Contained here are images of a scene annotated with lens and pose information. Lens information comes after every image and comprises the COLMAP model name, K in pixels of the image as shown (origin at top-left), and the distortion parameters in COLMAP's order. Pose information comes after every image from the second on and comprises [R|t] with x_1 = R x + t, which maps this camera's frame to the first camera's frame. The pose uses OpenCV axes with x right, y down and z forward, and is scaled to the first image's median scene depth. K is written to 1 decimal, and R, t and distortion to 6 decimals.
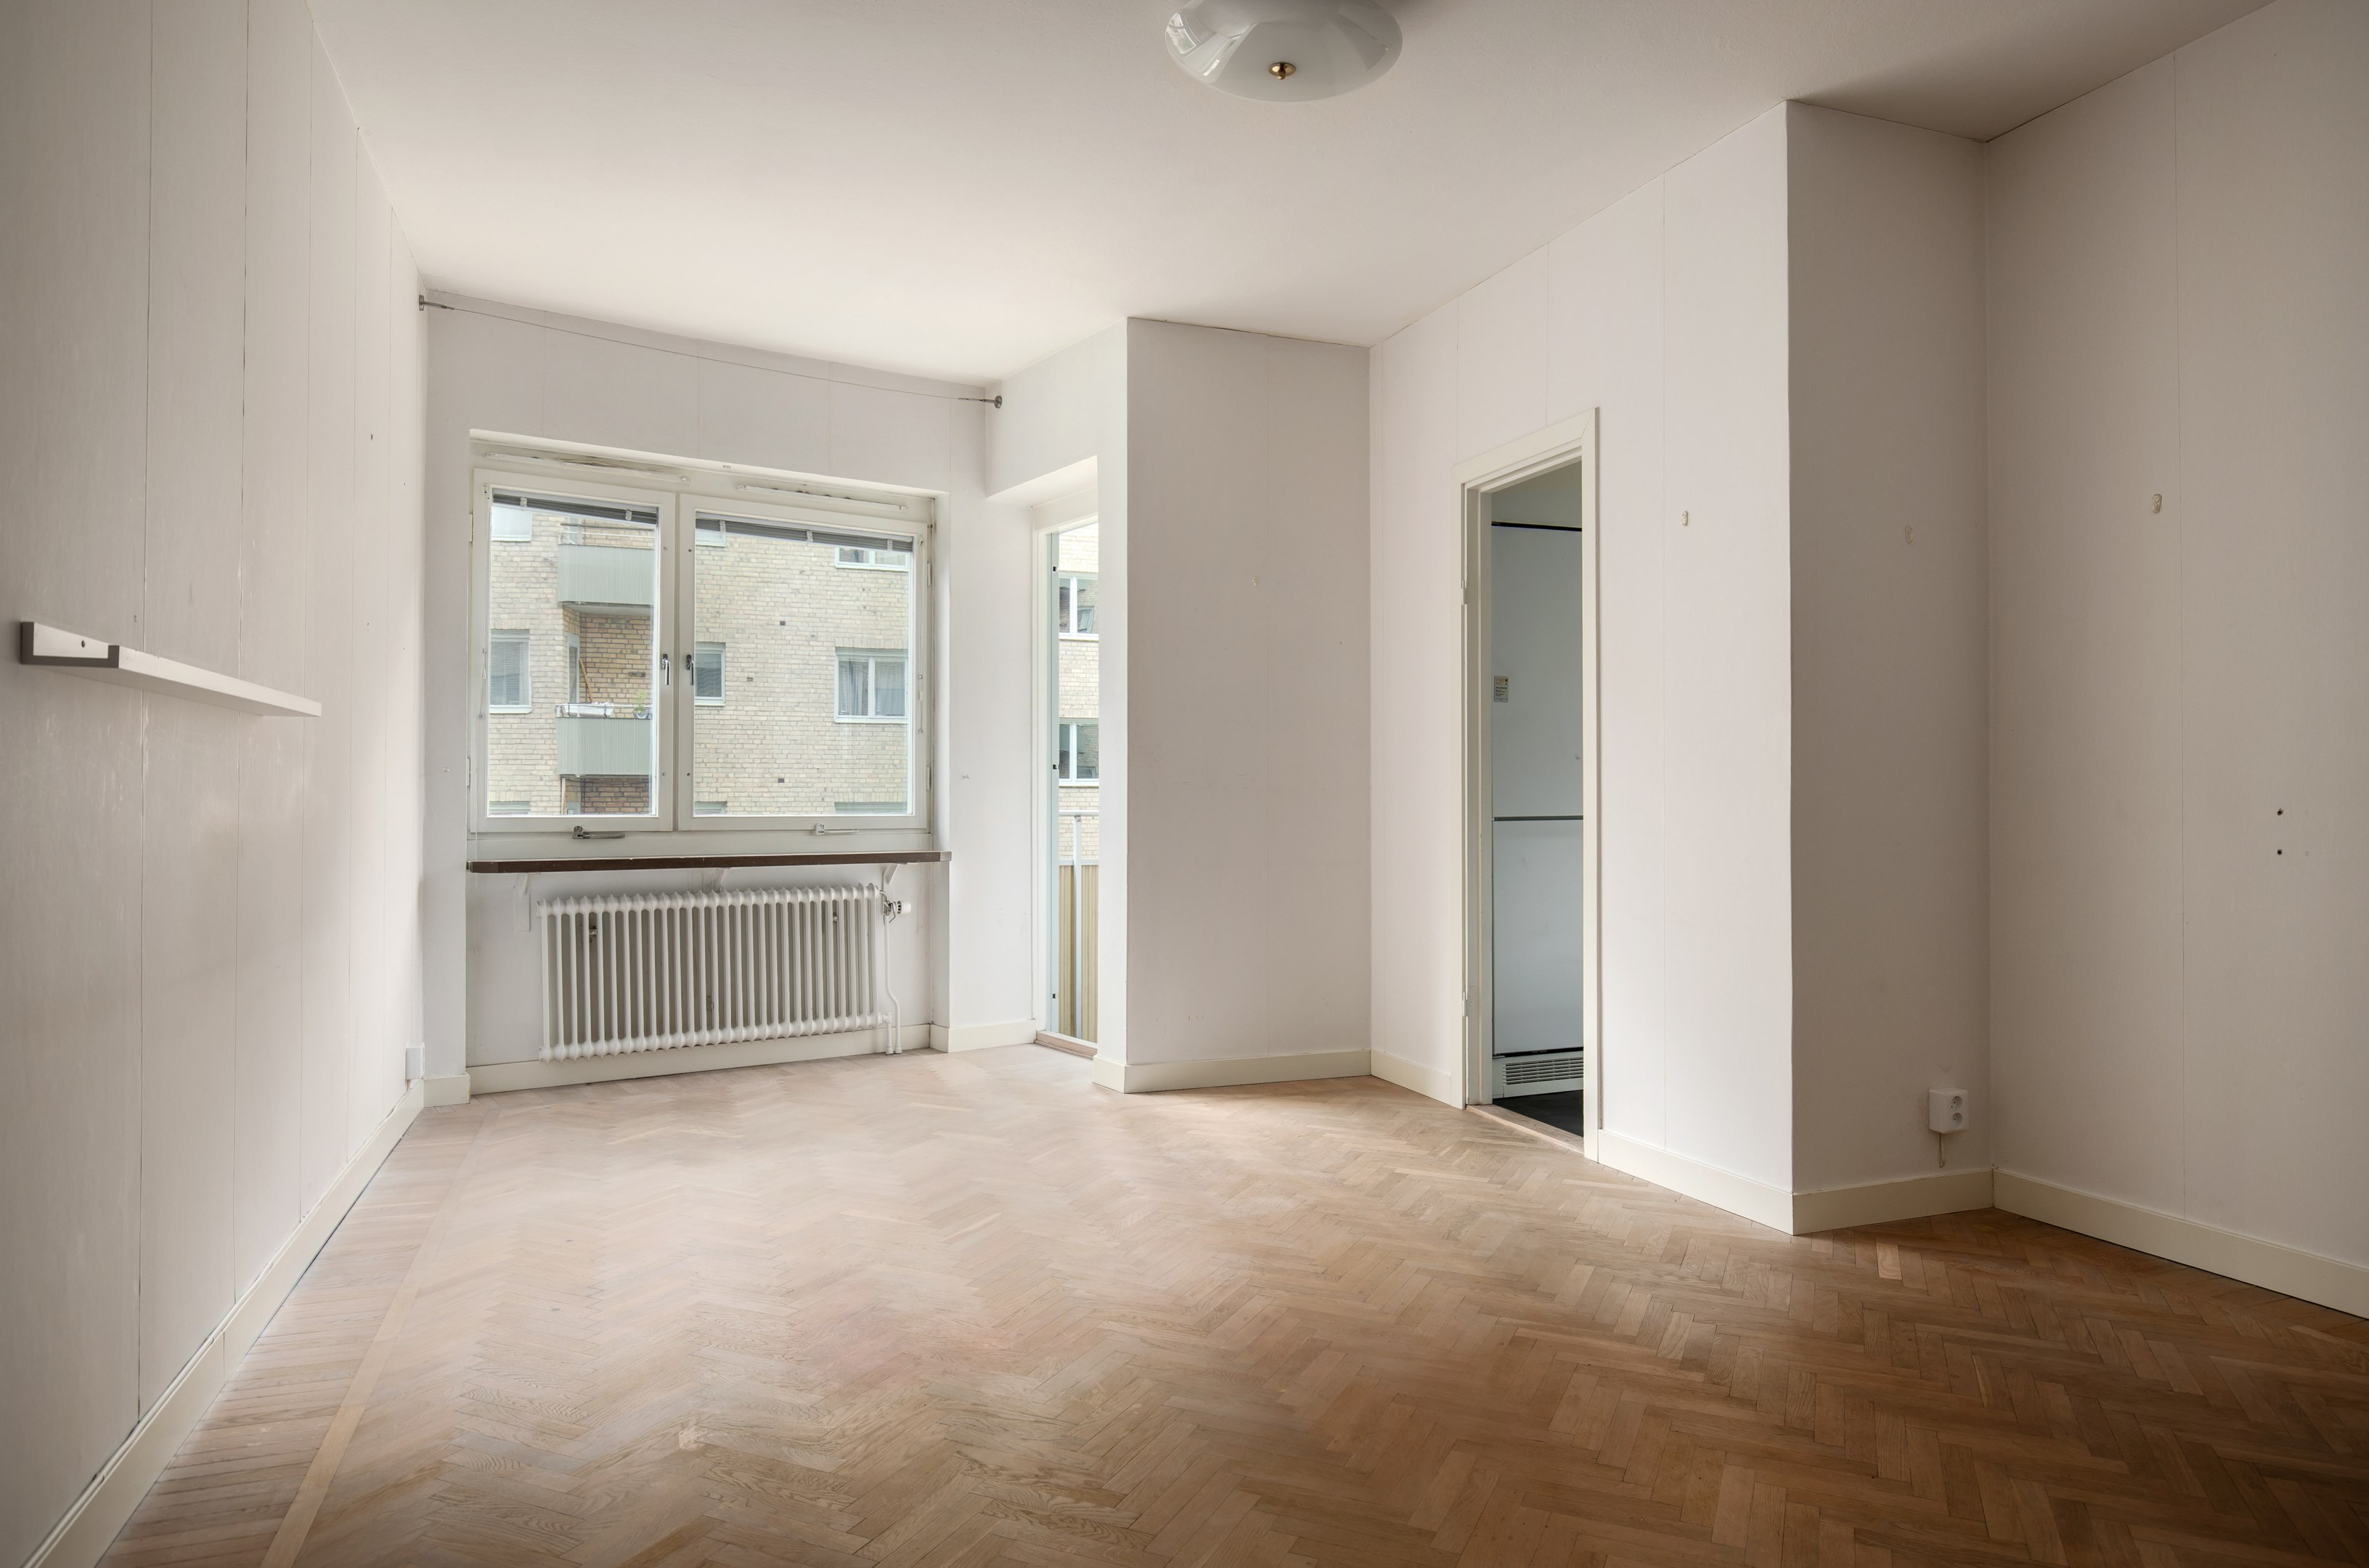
lens RADIAL K [[1449.0, 0, 1188.5], [0, 1449.0, 779.5], [0, 0, 1]] dist [-0.002121, 0.000018]
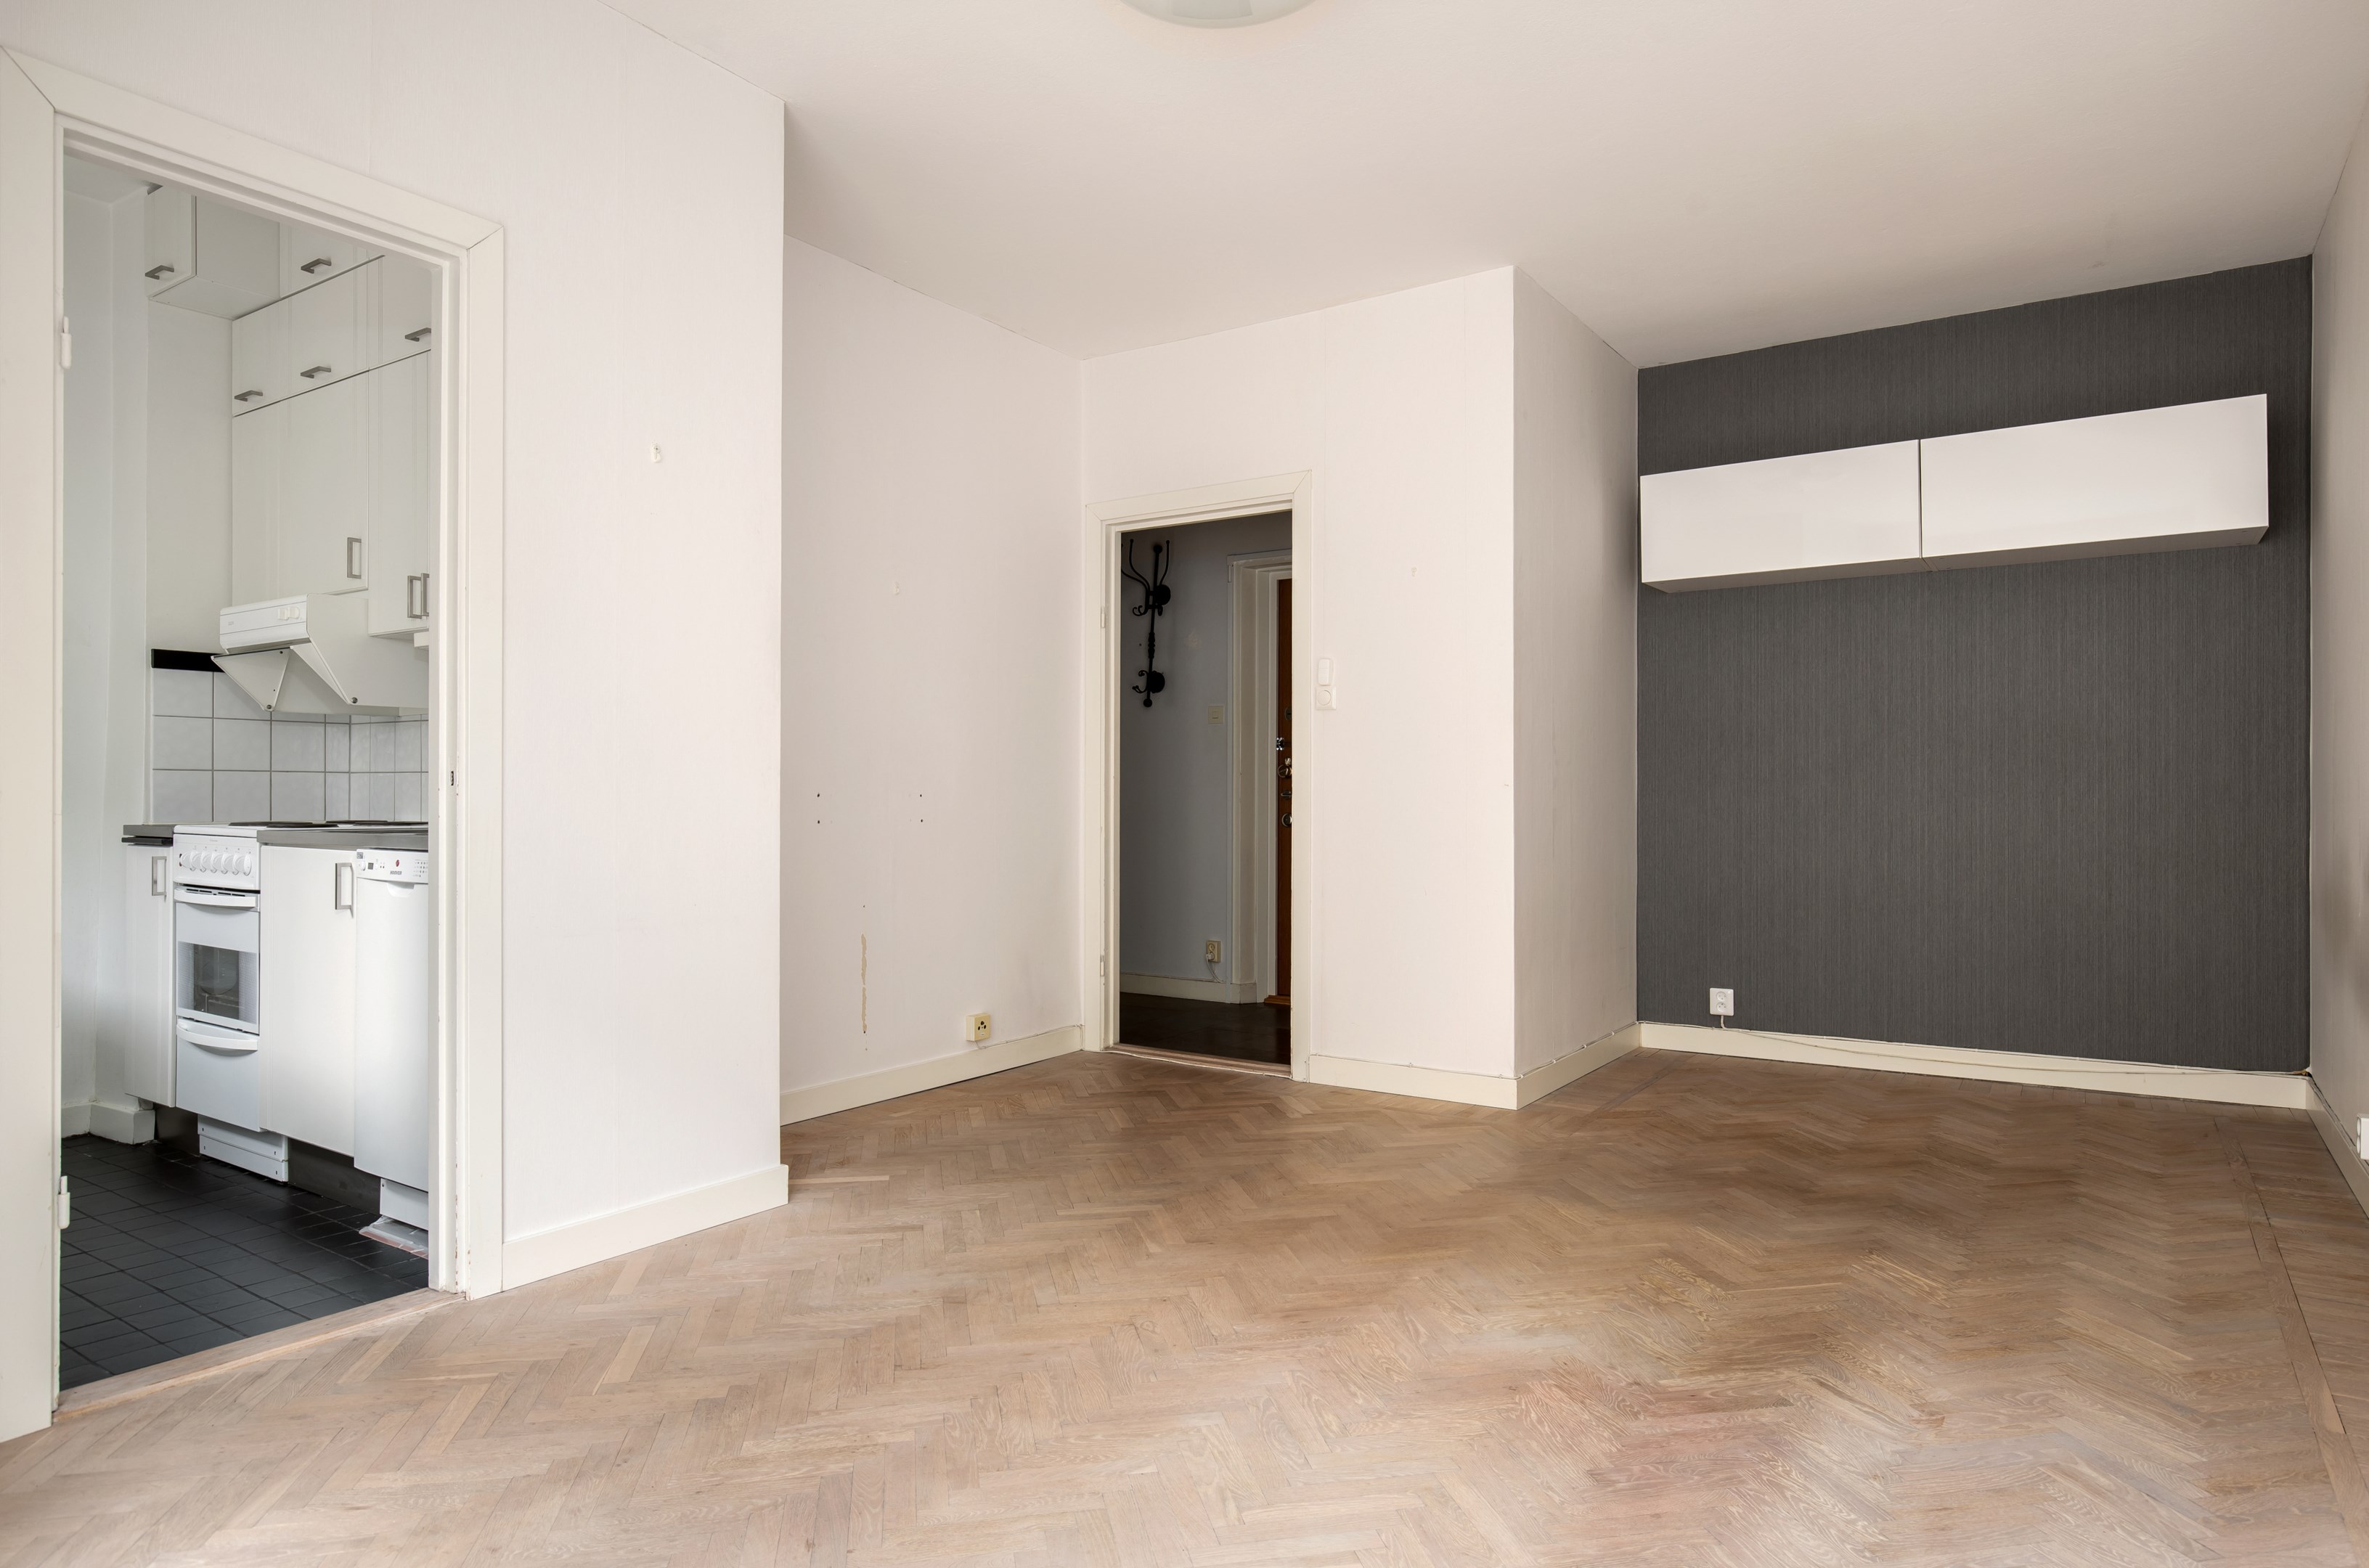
lens RADIAL K [[1393.2, 0, 1193.6], [0, 1393.2, 795.5], [0, 0, 1]] dist [-0.002484, 0.002370]
pose [[-0.582501, -0.002374, 0.812827, -0.352190], [-0.014962, 0.999858, -0.007802, 0.016177], [-0.812692, -0.016706, -0.582453, 0.844879]]
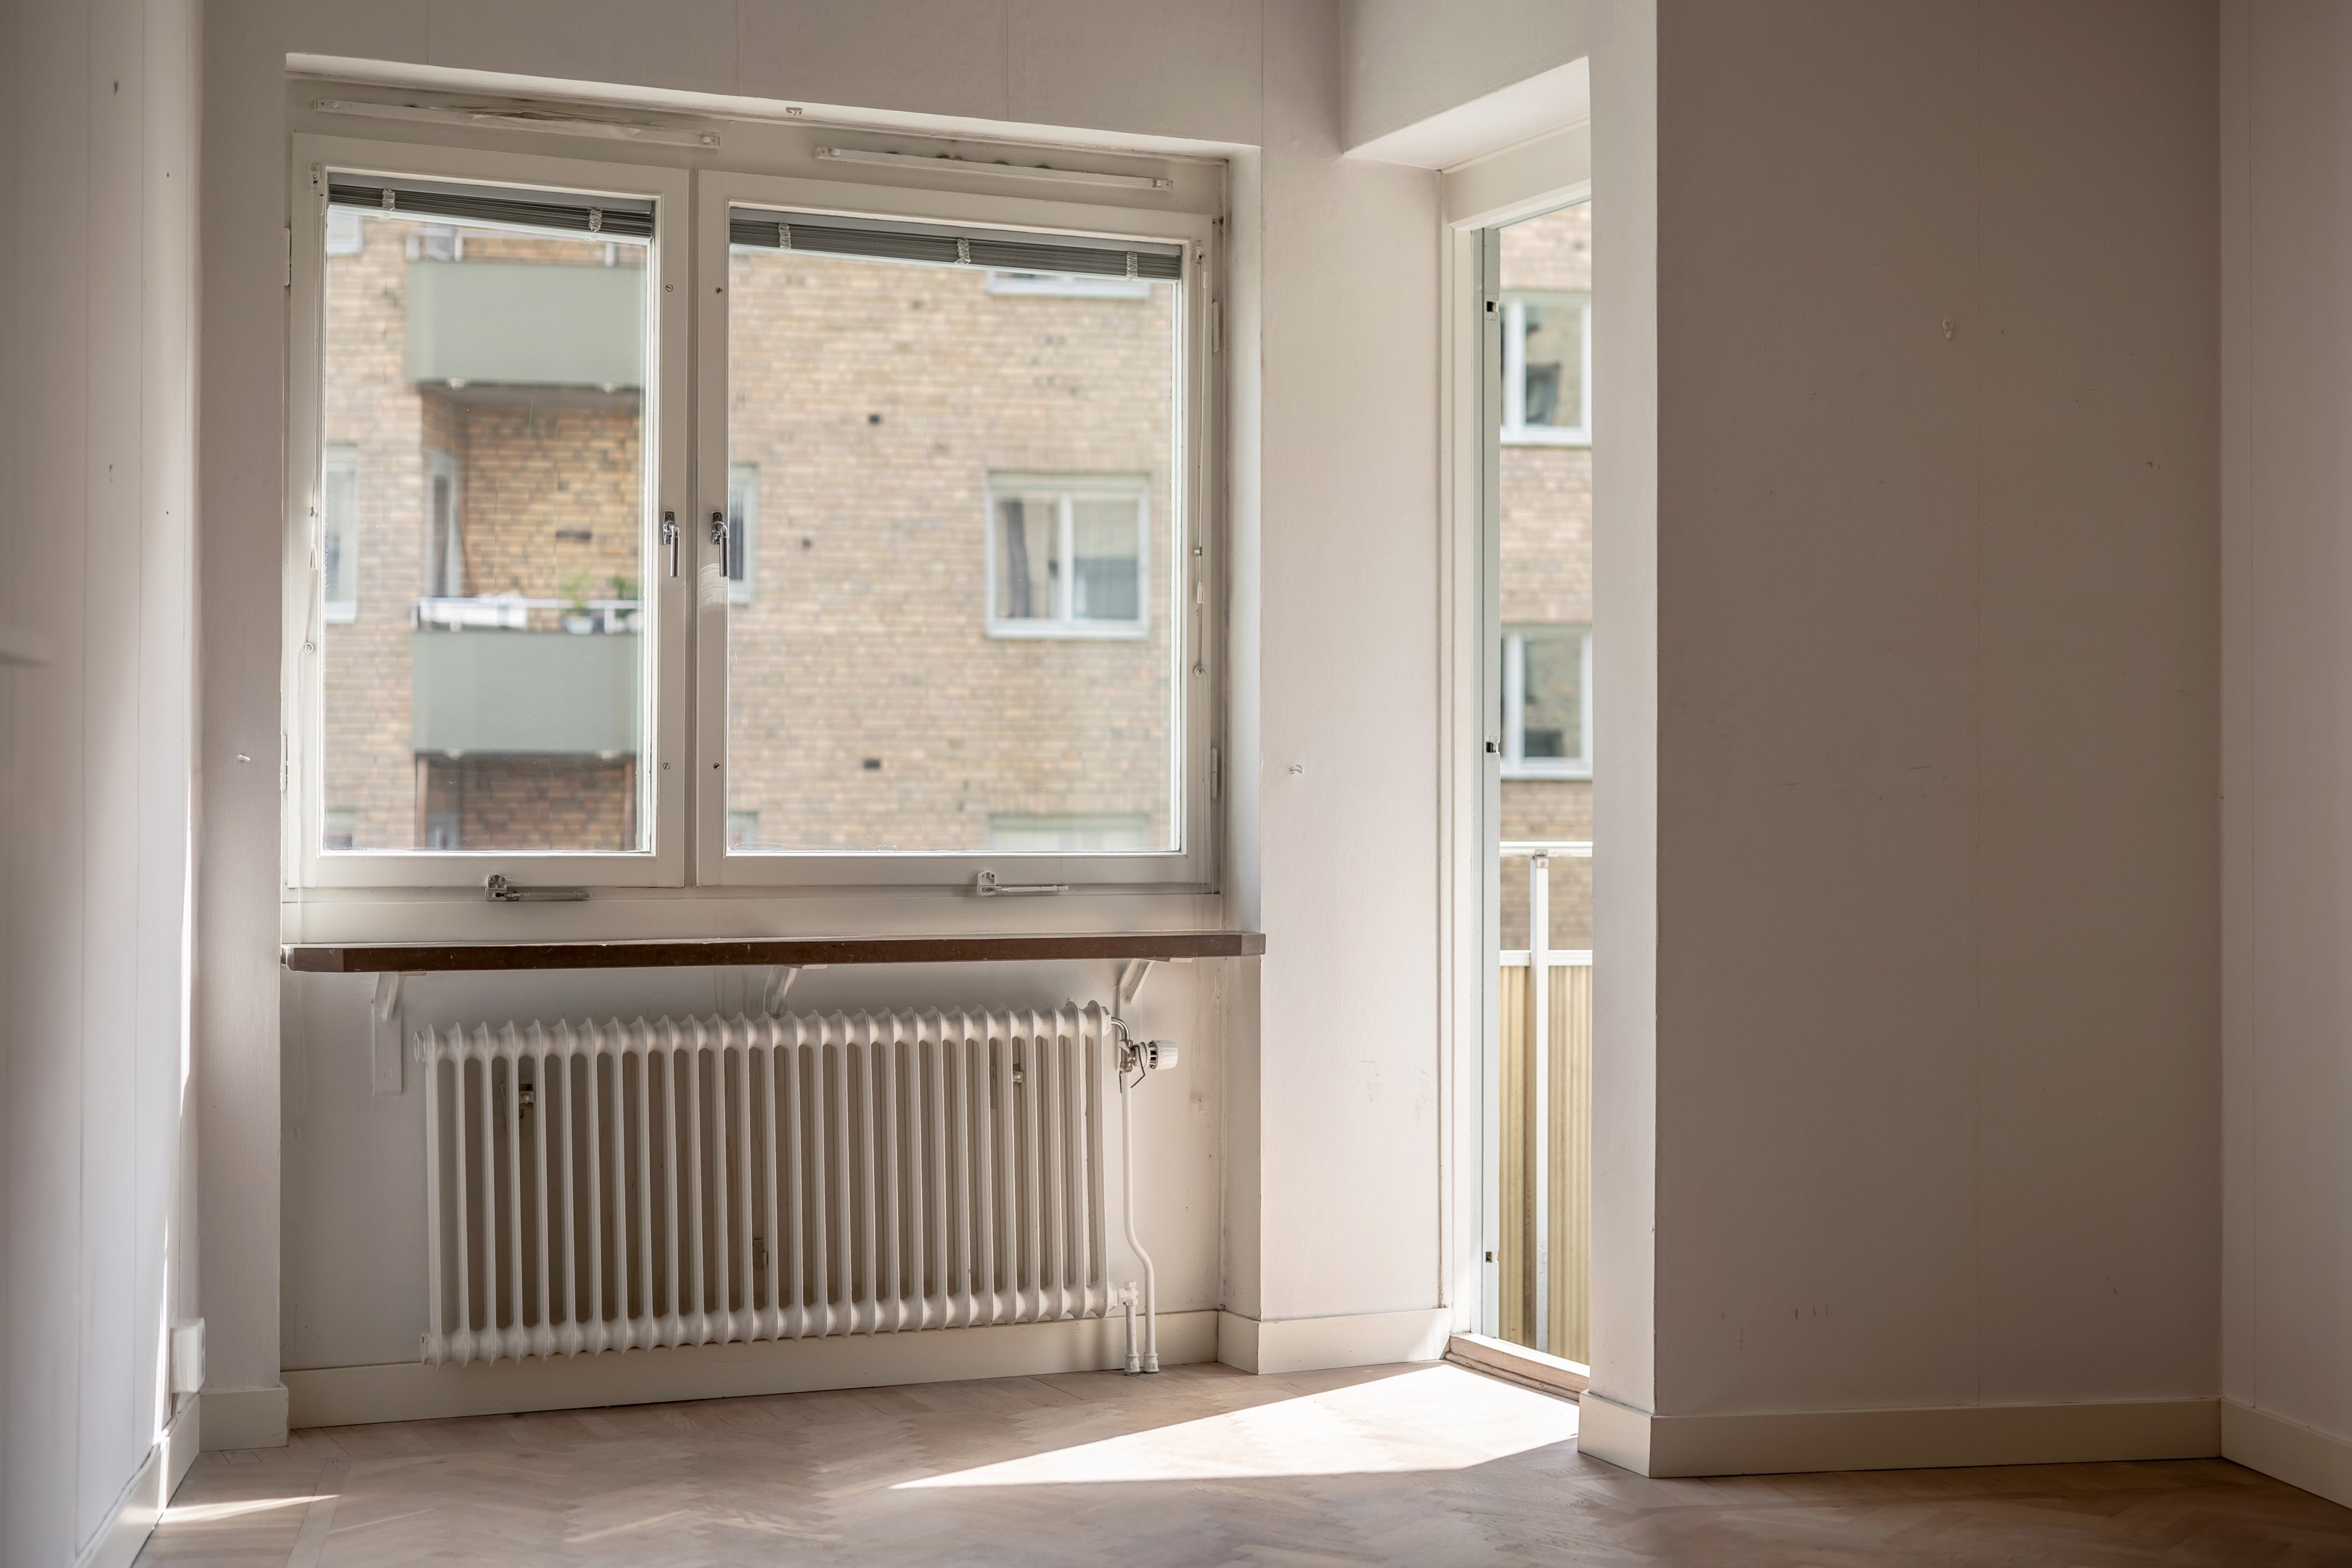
lens RADIAL K [[3317.3, 0, 1176.0], [0, 3317.3, 784.0], [0, 0, 1]] dist [-0.000251, 0.027388]
pose [[0.983851, 0.001527, -0.178980, -0.004827], [-0.000190, 0.999972, 0.007489, -0.005689], [0.178987, -0.007334, 0.983824, -0.034205]]
